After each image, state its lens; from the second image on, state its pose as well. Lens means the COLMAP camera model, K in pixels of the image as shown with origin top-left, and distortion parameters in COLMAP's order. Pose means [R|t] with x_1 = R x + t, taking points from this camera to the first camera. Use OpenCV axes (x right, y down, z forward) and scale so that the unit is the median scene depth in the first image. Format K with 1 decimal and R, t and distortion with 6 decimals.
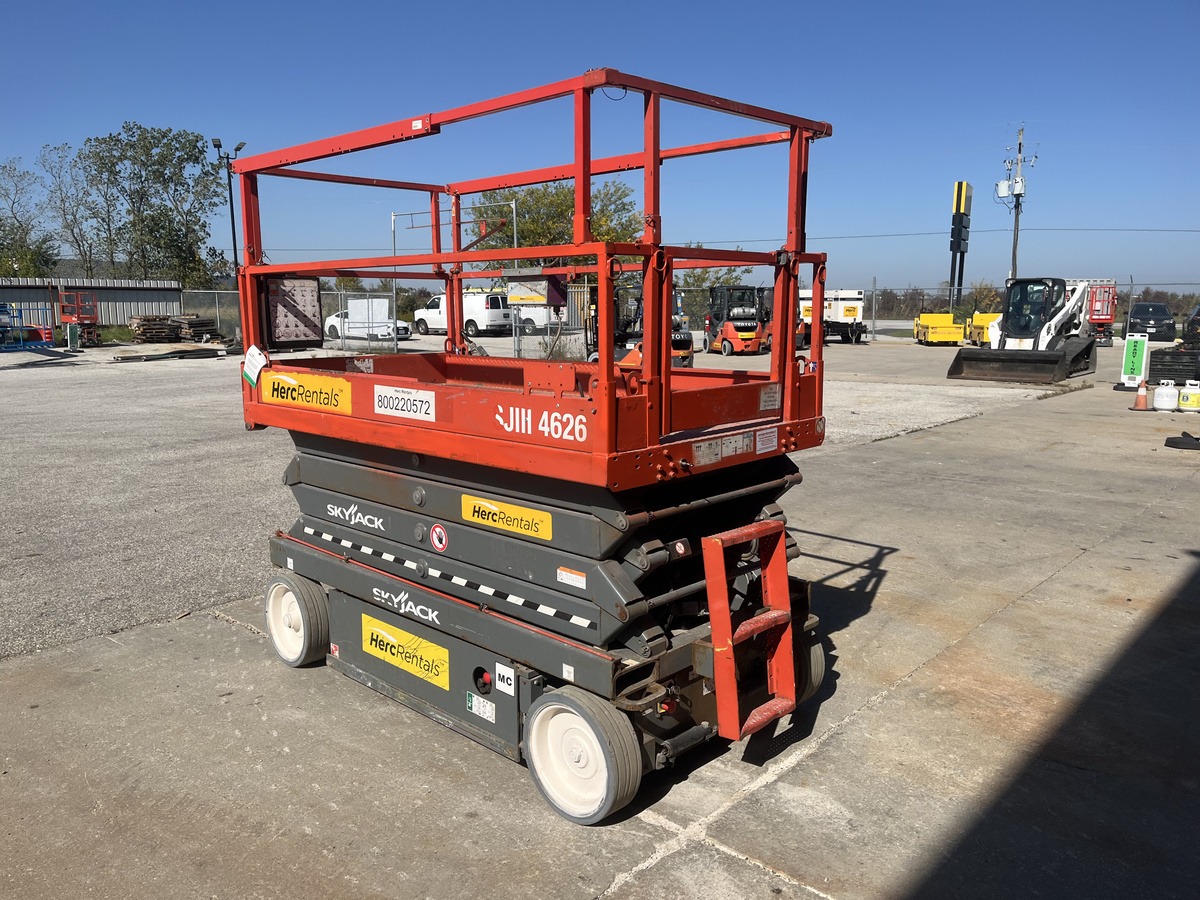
lens RADIAL K [[905.1, 0, 586.8], [0, 905.1, 467.2], [0, 0, 1]] dist [0.074044, -0.101986]
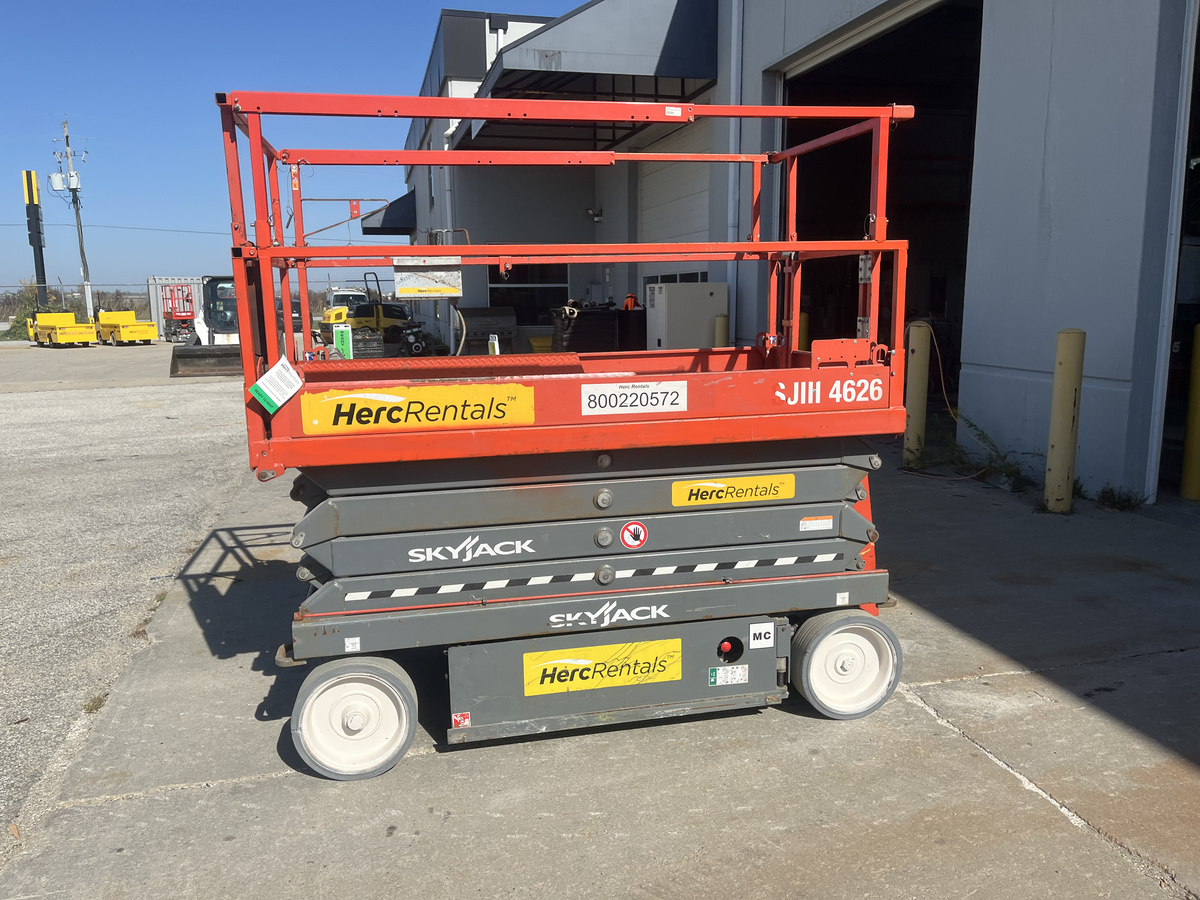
lens RADIAL K [[908.0, 0, 597.1], [0, 908.0, 456.8], [0, 0, 1]] dist [0.074399, -0.106863]
pose [[0.554359, -0.154899, 0.817736, -0.910755], [0.162842, 0.983725, 0.075948, -0.079850], [-0.816192, 0.091060, 0.570560, 0.443874]]
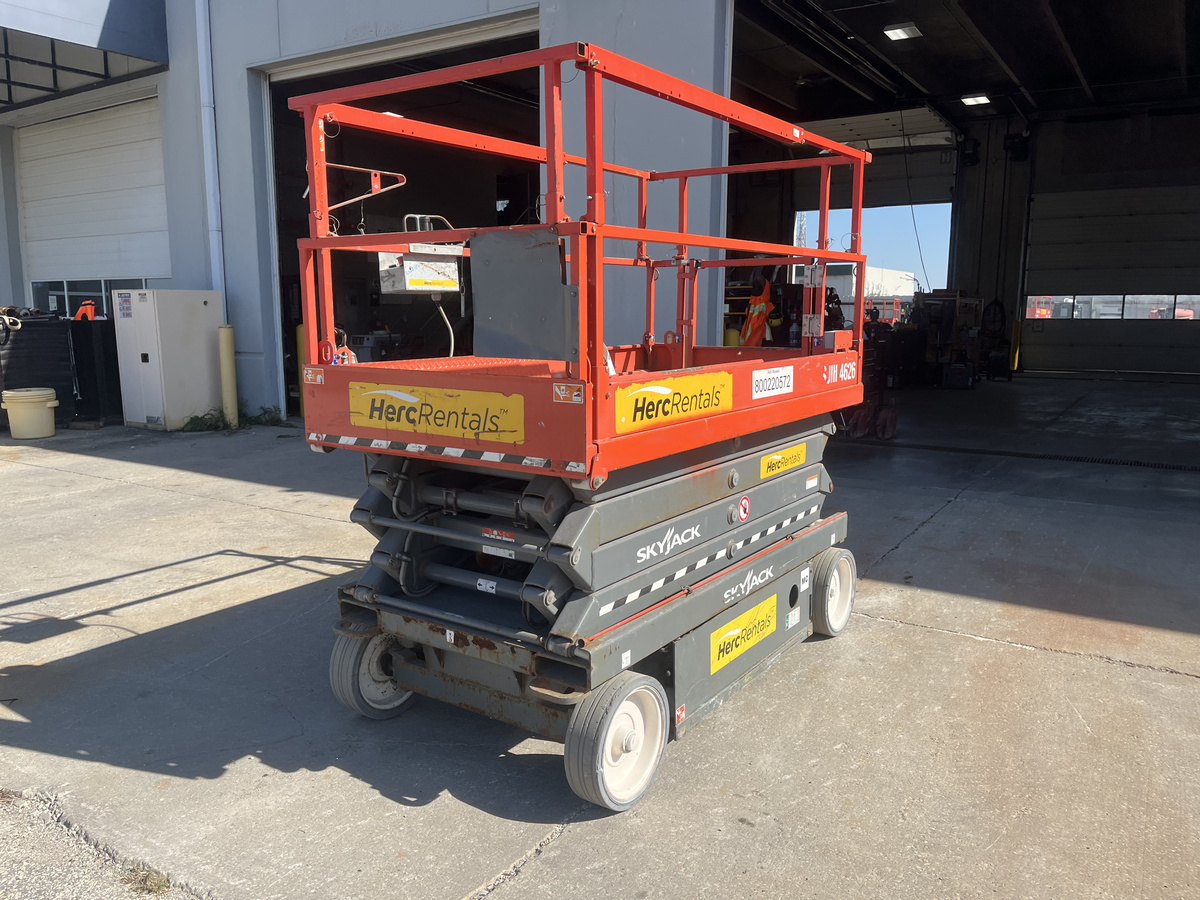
lens RADIAL K [[908.0, 0, 597.1], [0, 908.0, 456.8], [0, 0, 1]] dist [0.074399, -0.106863]
pose [[-0.166265, -0.159693, 0.973064, -1.101791], [0.175397, 0.966274, 0.188548, -0.201889], [-0.970357, 0.202022, -0.132648, 1.224131]]
